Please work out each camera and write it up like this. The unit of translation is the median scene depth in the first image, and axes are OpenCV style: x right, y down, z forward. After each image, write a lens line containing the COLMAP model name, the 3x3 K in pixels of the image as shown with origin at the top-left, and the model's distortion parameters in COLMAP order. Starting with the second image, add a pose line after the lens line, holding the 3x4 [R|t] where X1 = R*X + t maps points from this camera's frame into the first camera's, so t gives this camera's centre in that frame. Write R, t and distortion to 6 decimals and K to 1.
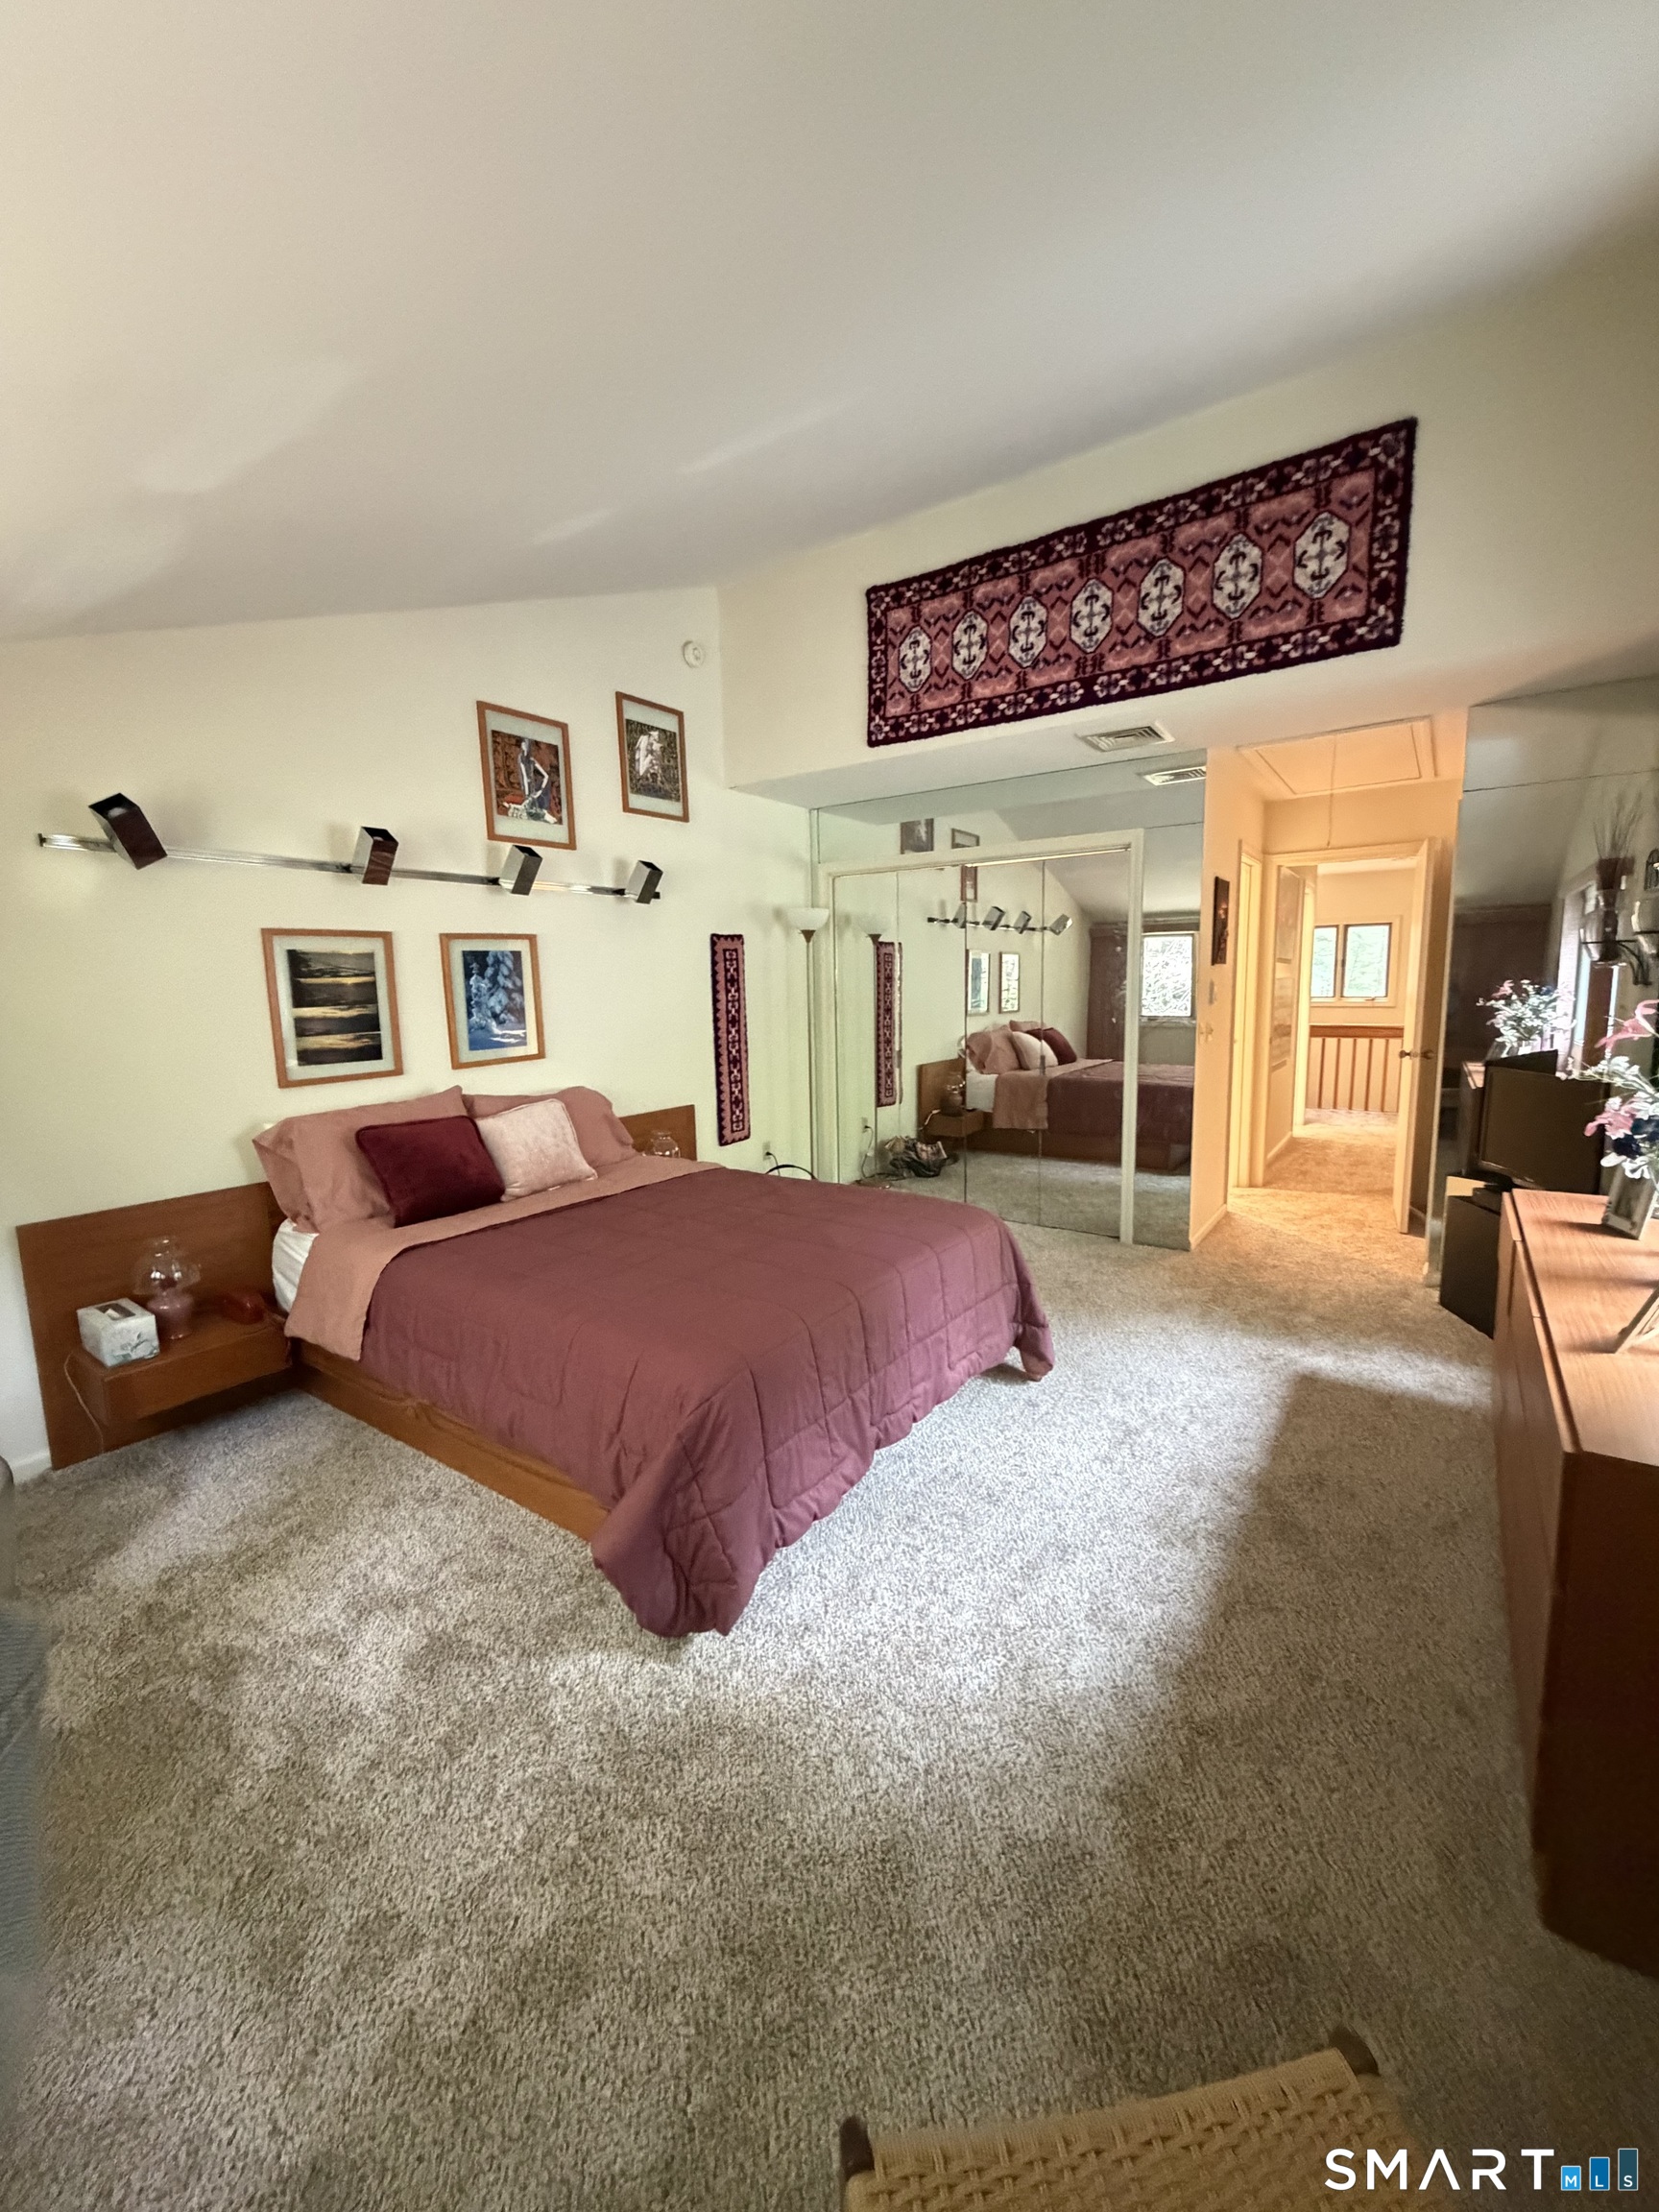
lens RADIAL K [[884.1, 0, 823.0], [0, 884.1, 1104.4], [0, 0, 1]] dist [-0.000723, 0.000293]
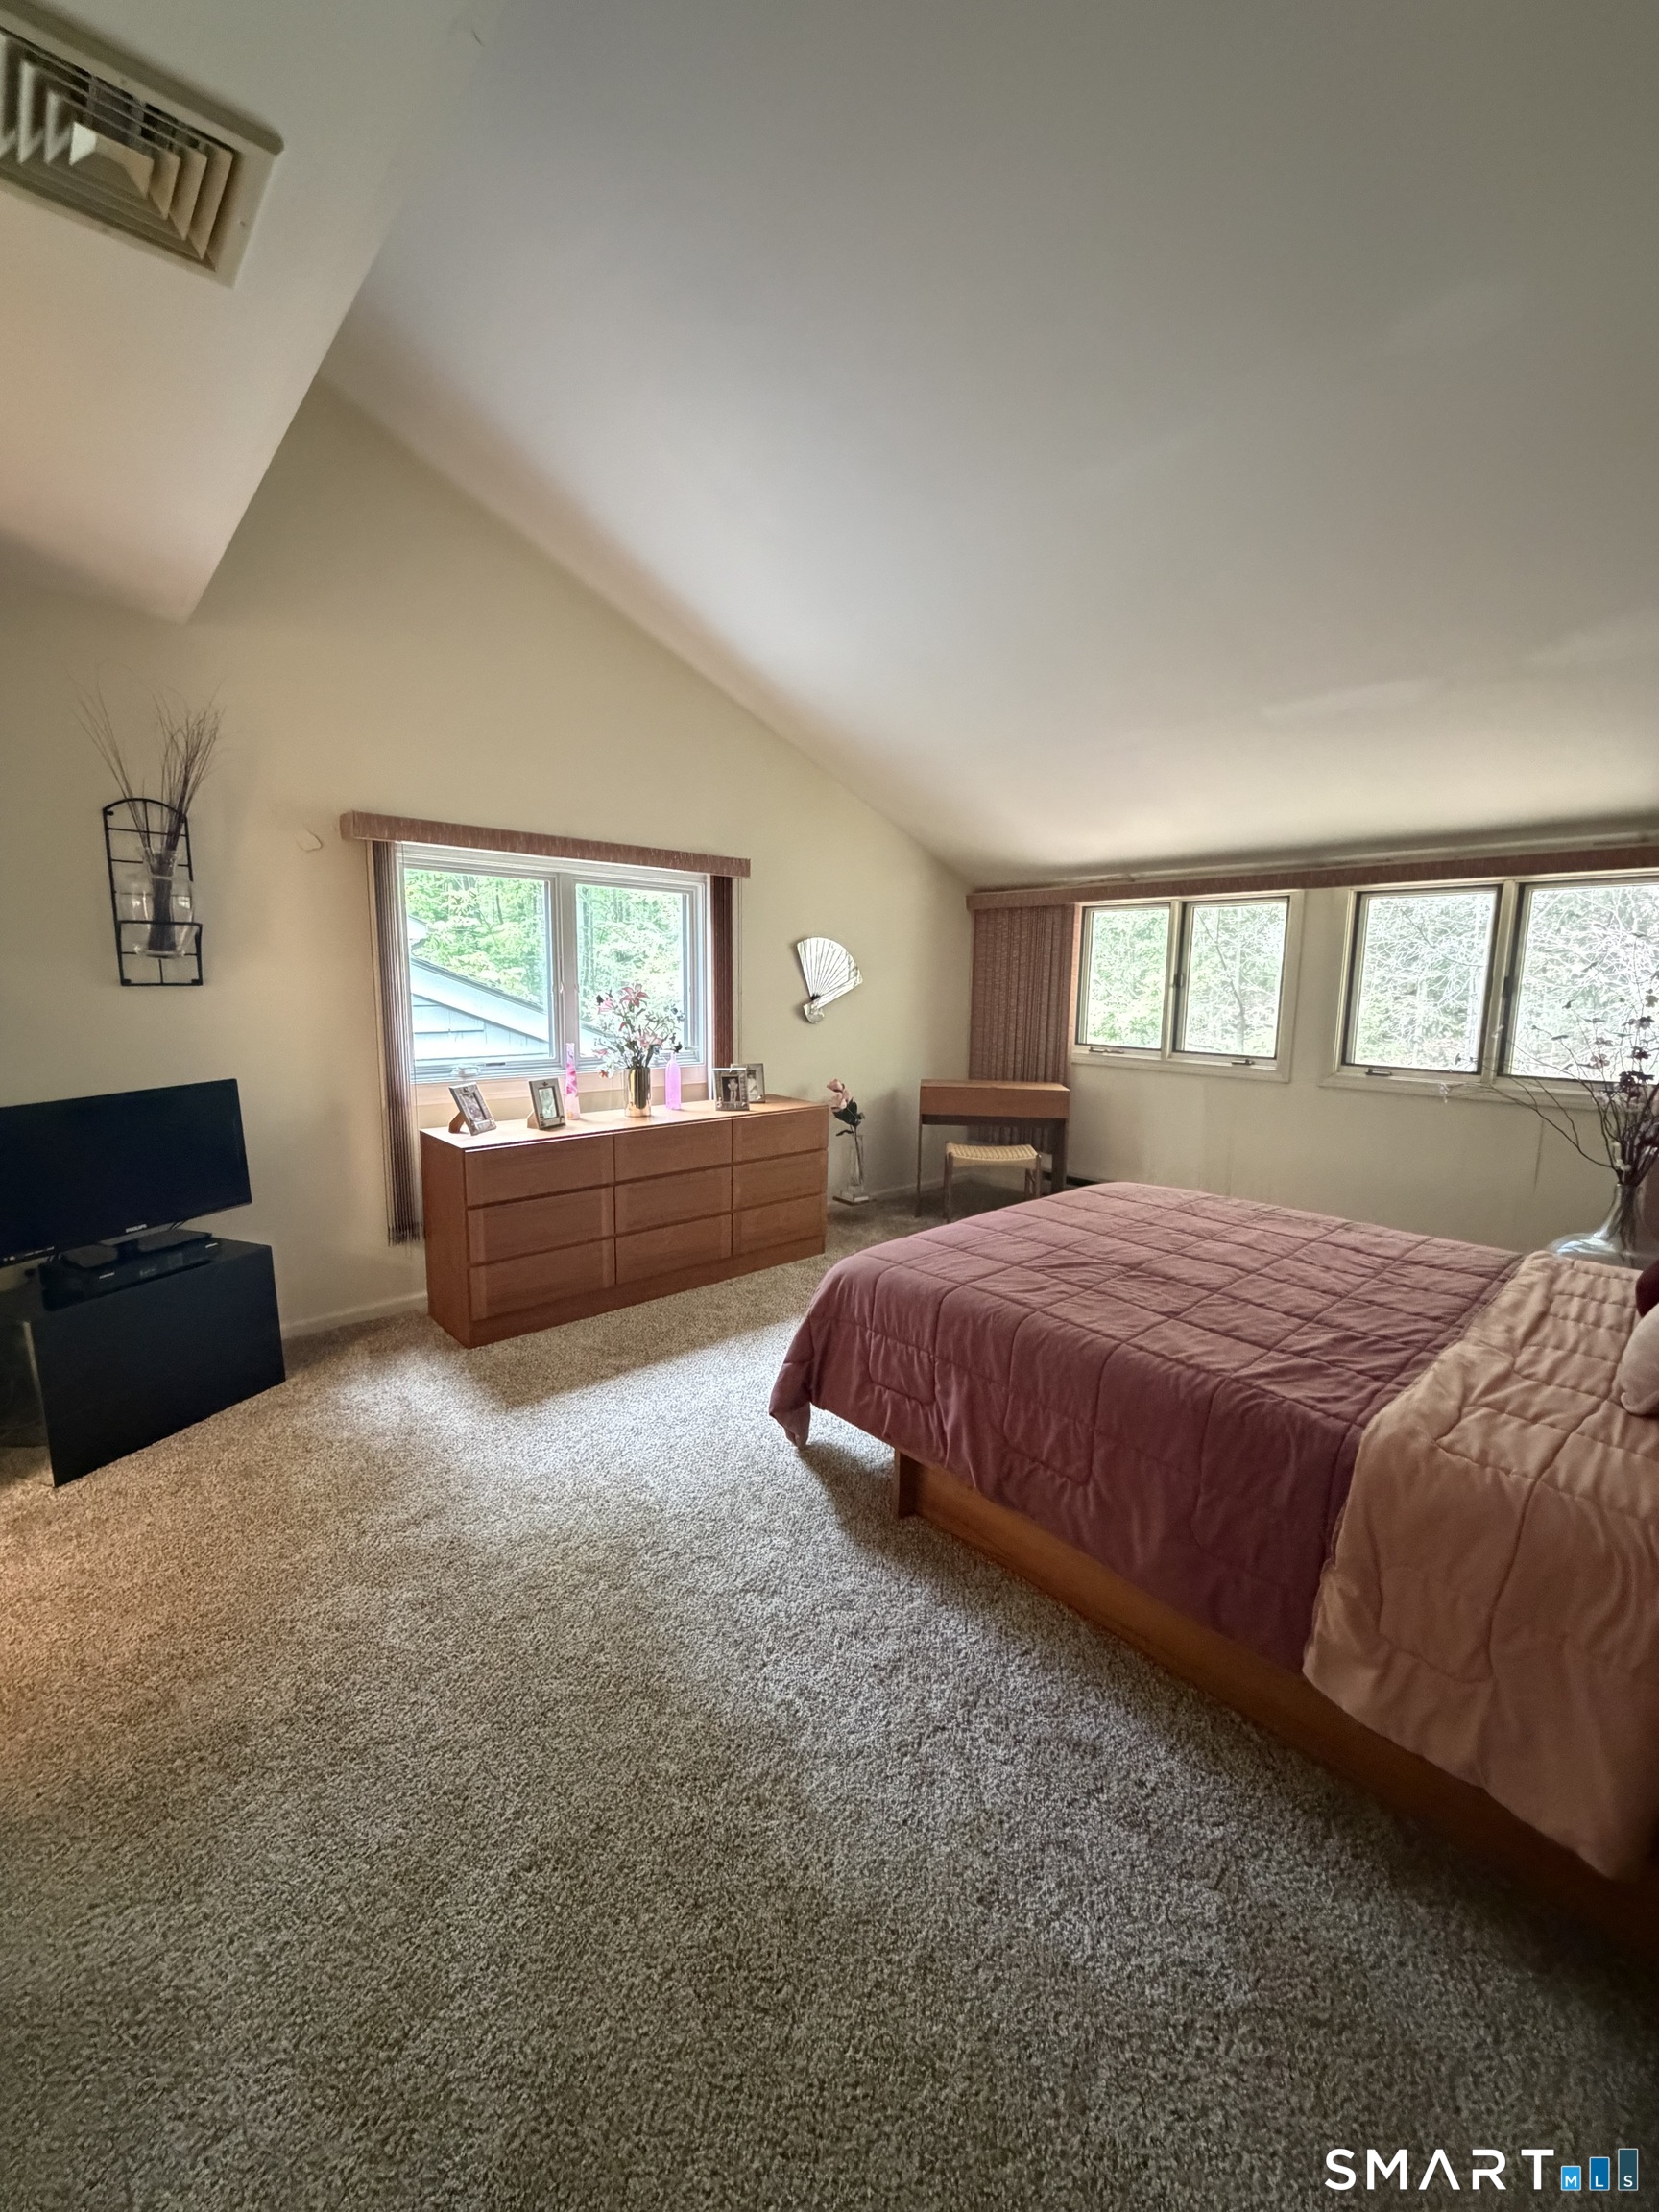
lens RADIAL K [[884.1, 0, 835.1], [0, 884.1, 1104.9], [0, 0, 1]] dist [-0.000723, 0.000293]
pose [[-0.974768, -0.020010, 0.222320, 0.012189], [0.042396, 0.961248, 0.272405, -0.184240], [-0.219155, 0.274957, -0.936146, 1.375959]]
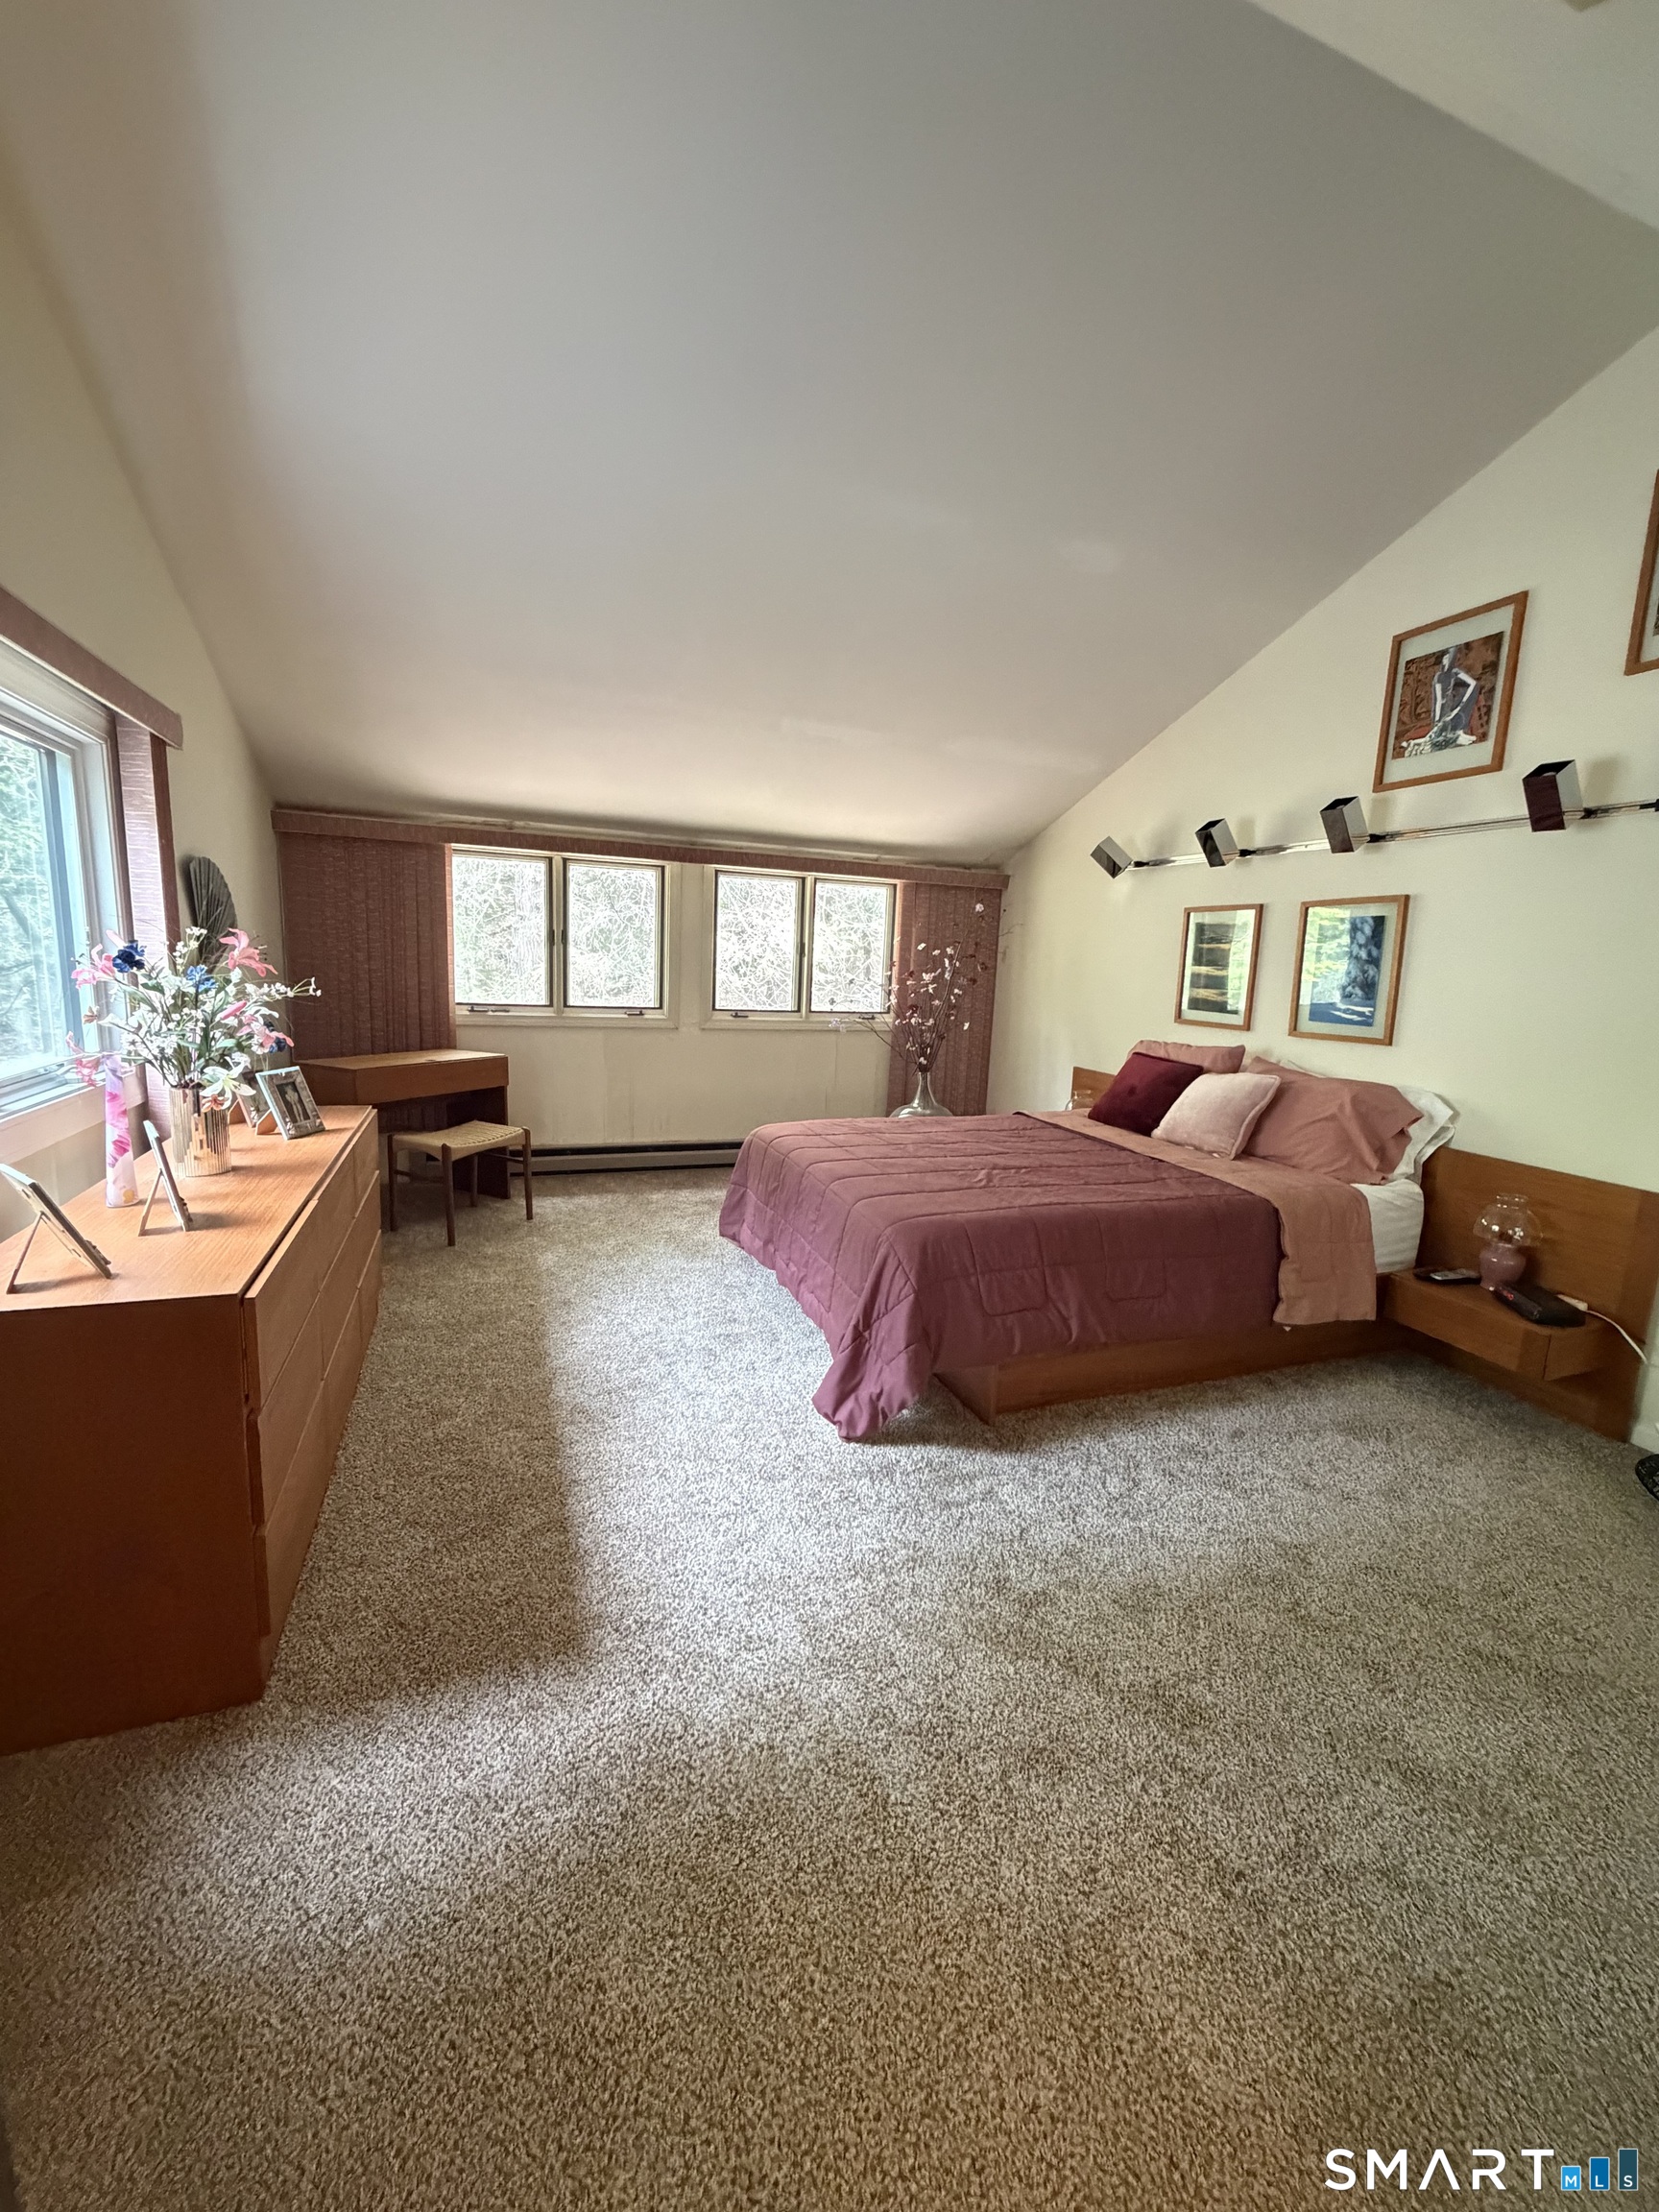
lens RADIAL K [[884.1, 0, 825.7], [0, 884.1, 1104.5], [0, 0, 1]] dist [-0.000723, 0.000293]
pose [[-0.568651, 0.137063, -0.811079, 0.691857], [-0.144562, 0.954022, 0.262571, -0.147647], [0.809777, 0.266563, -0.522691, 1.069839]]
